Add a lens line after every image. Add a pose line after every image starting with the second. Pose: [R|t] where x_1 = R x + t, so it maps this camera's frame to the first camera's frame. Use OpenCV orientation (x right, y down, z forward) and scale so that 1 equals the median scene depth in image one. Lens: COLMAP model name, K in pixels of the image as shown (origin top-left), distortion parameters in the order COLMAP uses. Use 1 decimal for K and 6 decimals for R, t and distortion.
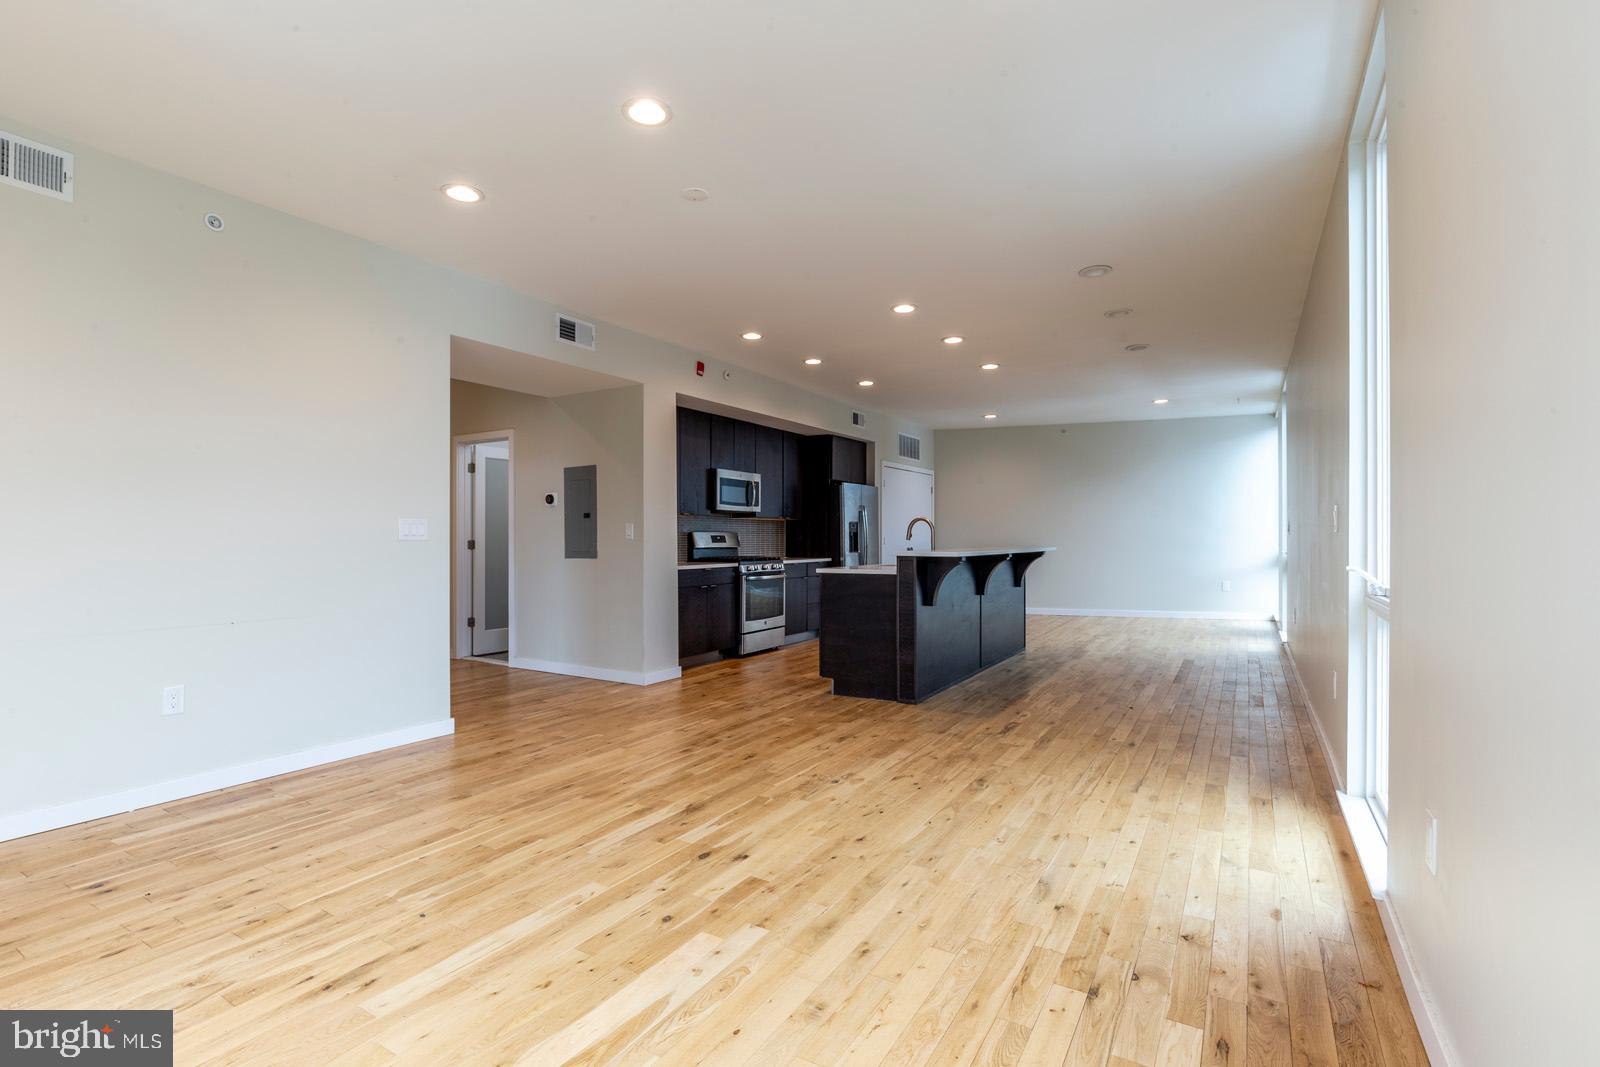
lens RADIAL K [[737.1, 0, 796.5], [0, 737.1, 536.4], [0, 0, 1]] dist [0.007044, -0.000192]
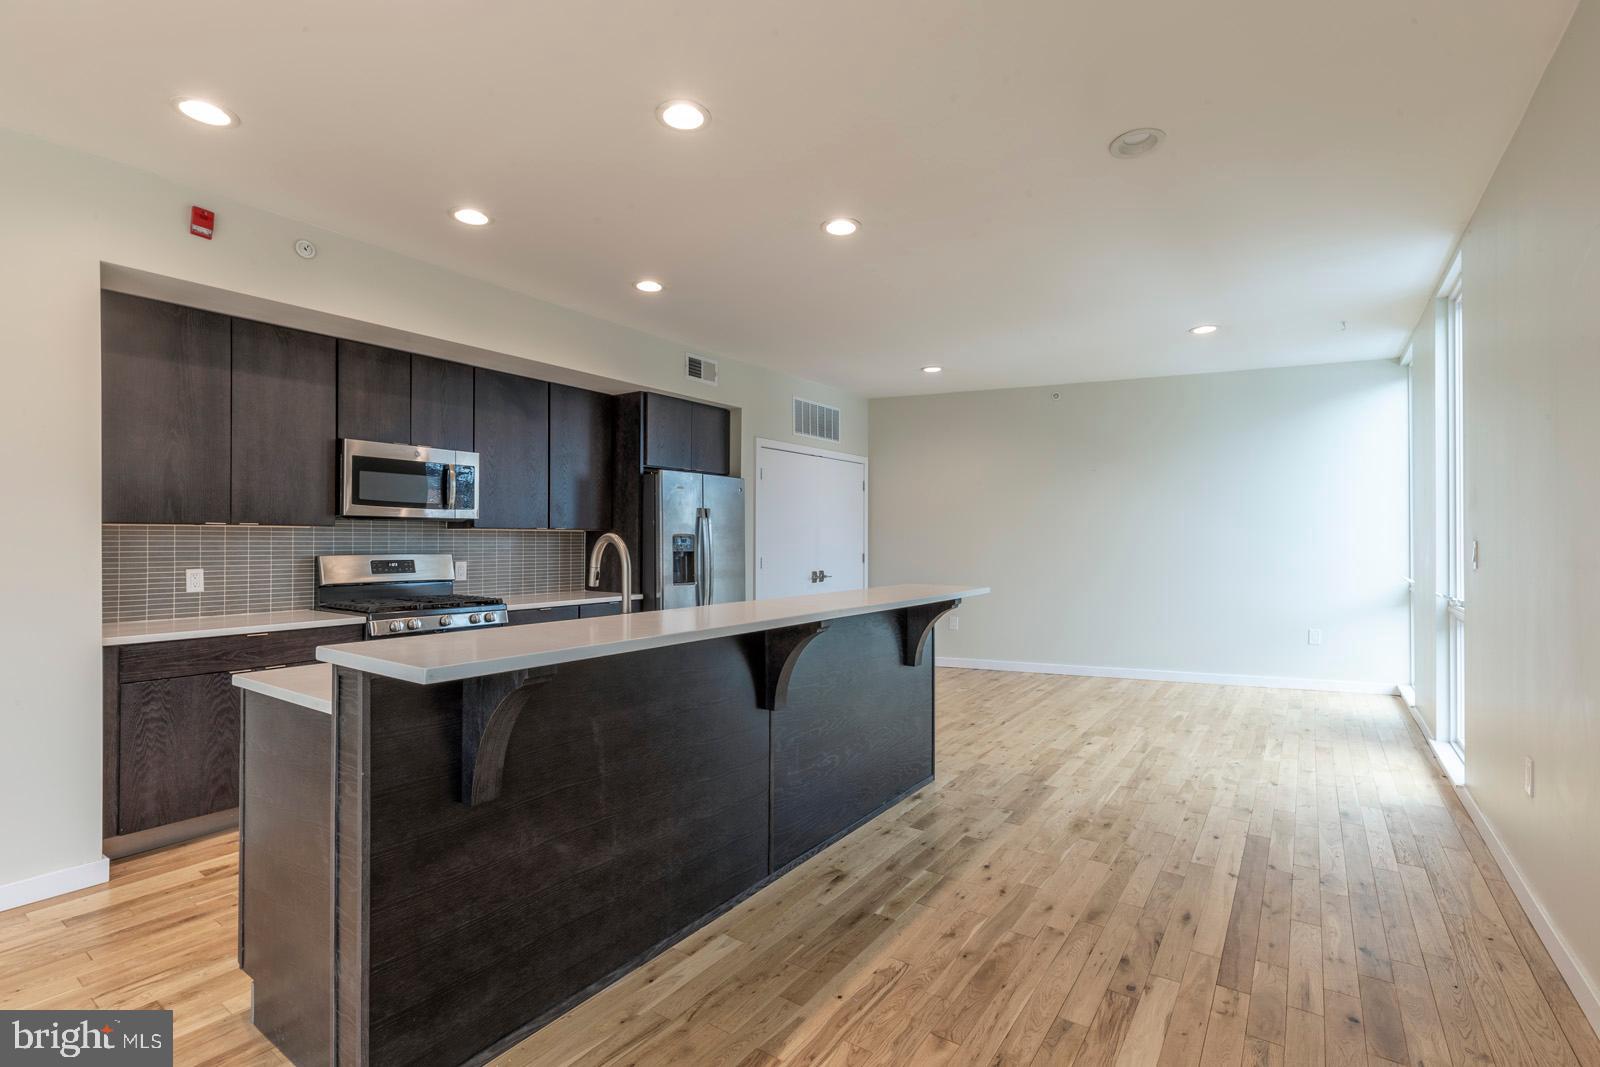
lens RADIAL K [[726.0, 0, 796.4], [0, 726.0, 535.7], [0, 0, 1]] dist [0.001012, -0.000226]
pose [[0.997757, 0.001659, -0.066919, 0.449761], [-0.002029, 0.999983, -0.005471, -0.033350], [0.066909, 0.005595, 0.997743, 0.865991]]
